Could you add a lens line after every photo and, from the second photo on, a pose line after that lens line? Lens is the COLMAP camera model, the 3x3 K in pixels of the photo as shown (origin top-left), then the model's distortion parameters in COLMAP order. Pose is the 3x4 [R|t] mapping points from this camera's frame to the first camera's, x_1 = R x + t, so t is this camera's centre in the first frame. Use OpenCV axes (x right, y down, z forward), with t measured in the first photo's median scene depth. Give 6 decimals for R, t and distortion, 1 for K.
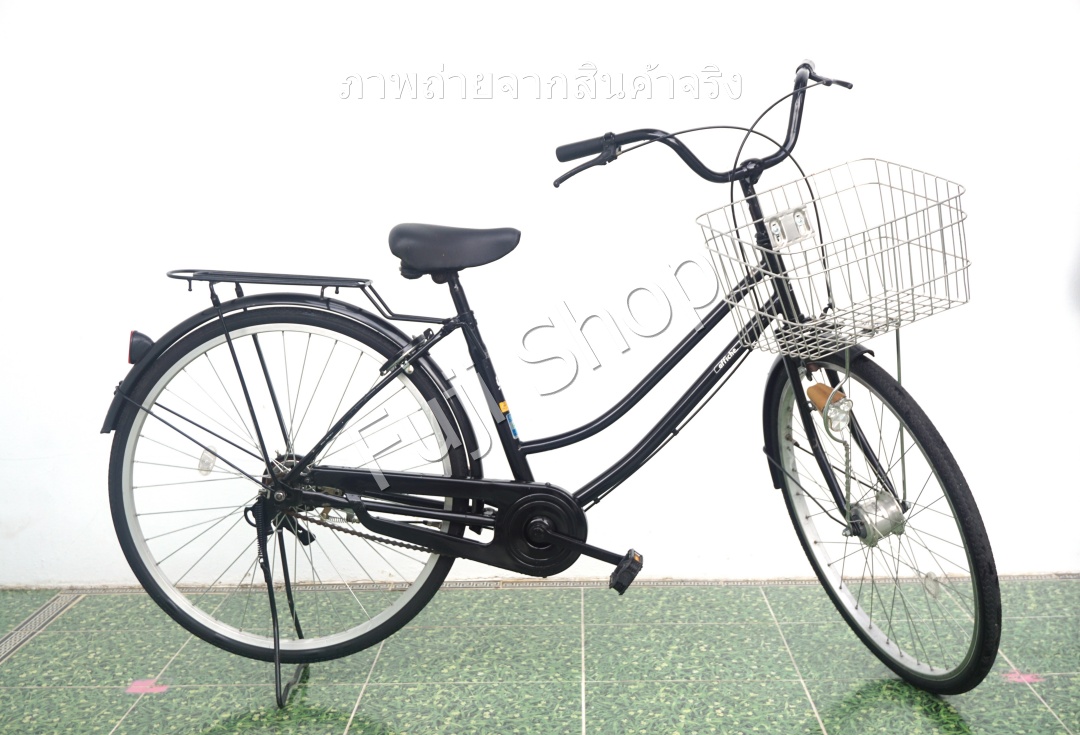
lens RADIAL K [[1820.7, 0, 540.0], [0, 1820.7, 367.5], [0, 0, 1]] dist [0.001074, 0.094045]
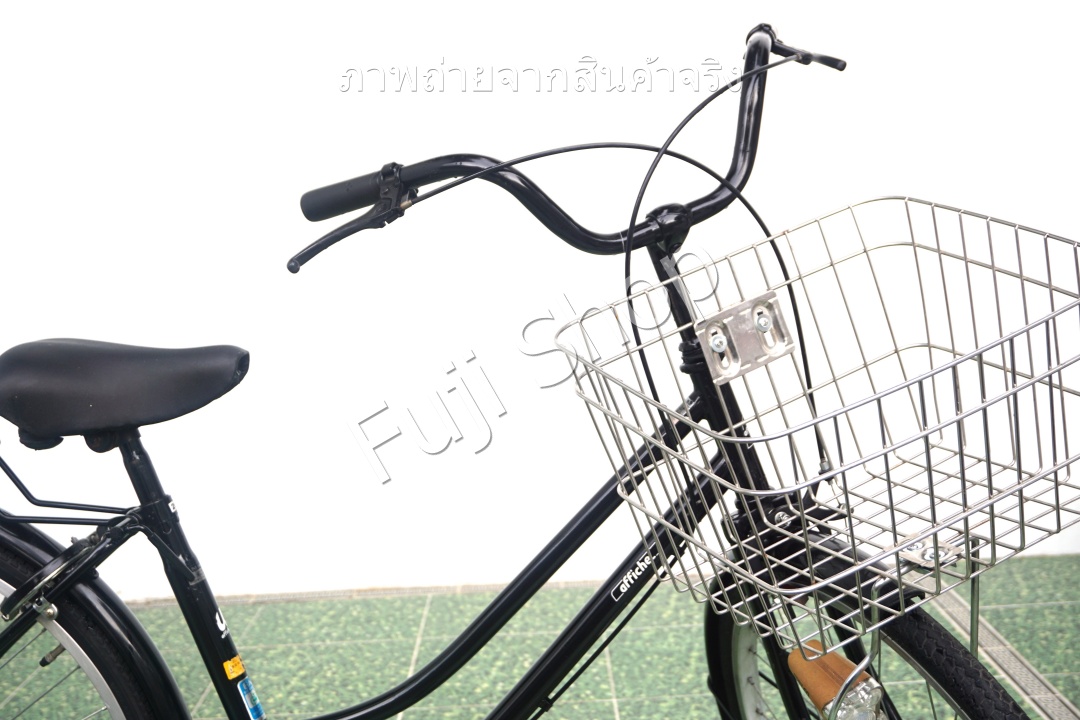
lens RADIAL K [[1382.8, 0, 540.0], [0, 1382.8, 360.0], [0, 0, 1]] dist [0.010682, 0.036529]
pose [[0.999476, -0.032138, -0.003904, 0.078353], [0.032200, 0.999335, 0.017118, -0.076688], [0.003352, -0.017235, 0.999846, 0.591232]]
